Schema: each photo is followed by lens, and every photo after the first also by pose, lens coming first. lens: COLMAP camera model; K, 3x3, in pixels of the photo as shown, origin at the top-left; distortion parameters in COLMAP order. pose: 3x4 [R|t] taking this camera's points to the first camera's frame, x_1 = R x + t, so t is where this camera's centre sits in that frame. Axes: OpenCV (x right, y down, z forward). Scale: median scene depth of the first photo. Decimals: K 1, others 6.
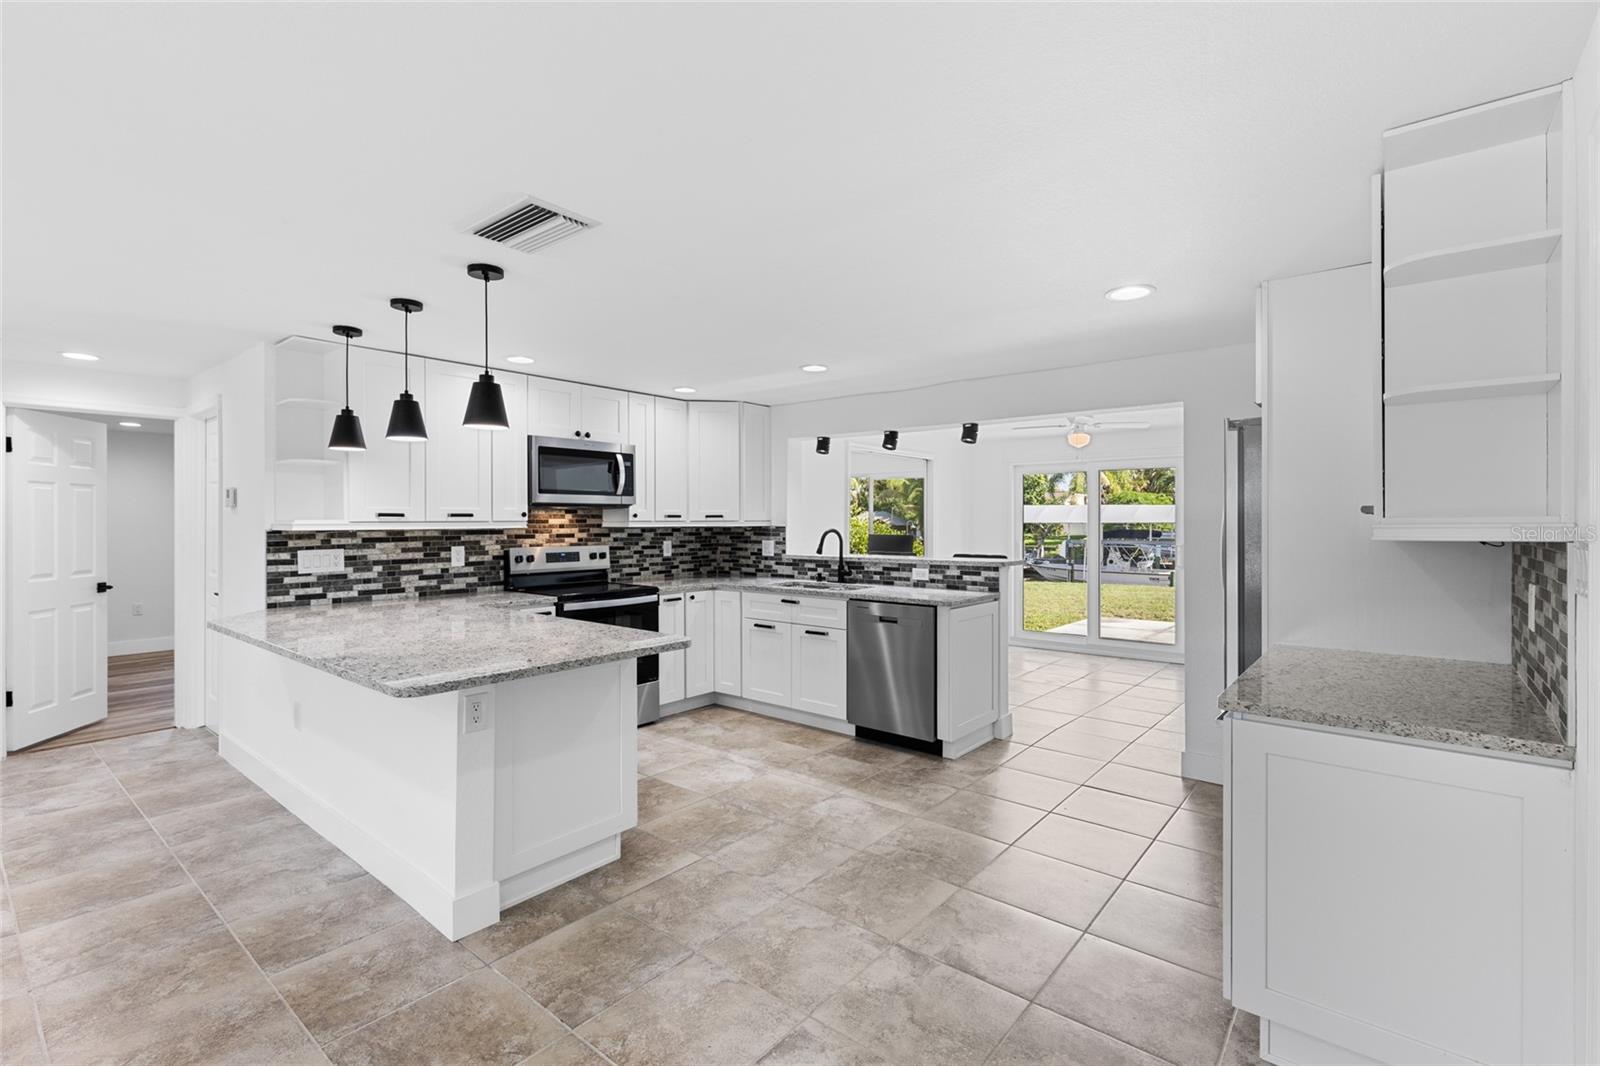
lens RADIAL K [[720.5, 0, 800.8], [0, 720.5, 523.4], [0, 0, 1]] dist [0.002114, -0.000701]
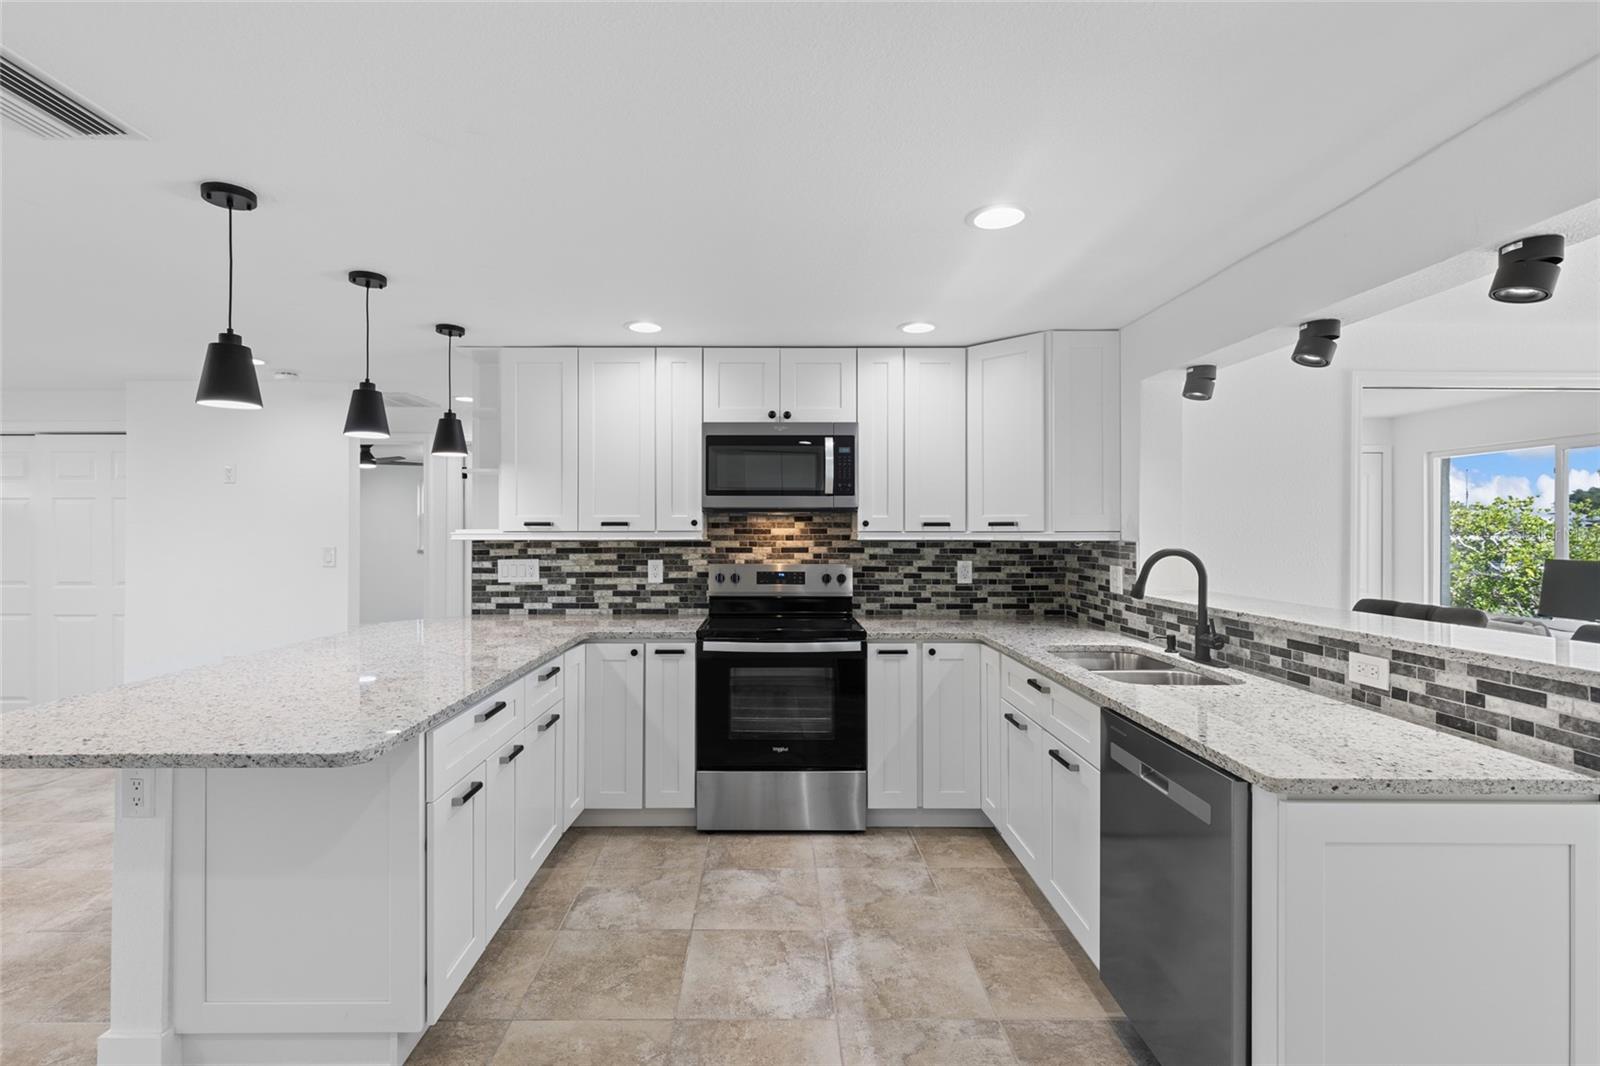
lens RADIAL K [[720.5, 0, 777.6], [0, 720.5, 528.0], [0, 0, 1]] dist [0.002114, -0.000701]
pose [[0.638358, -0.001134, -0.769739, 0.277764], [-0.004934, 0.999972, -0.005565, -0.002450], [0.769724, 0.007351, 0.638335, 0.539402]]
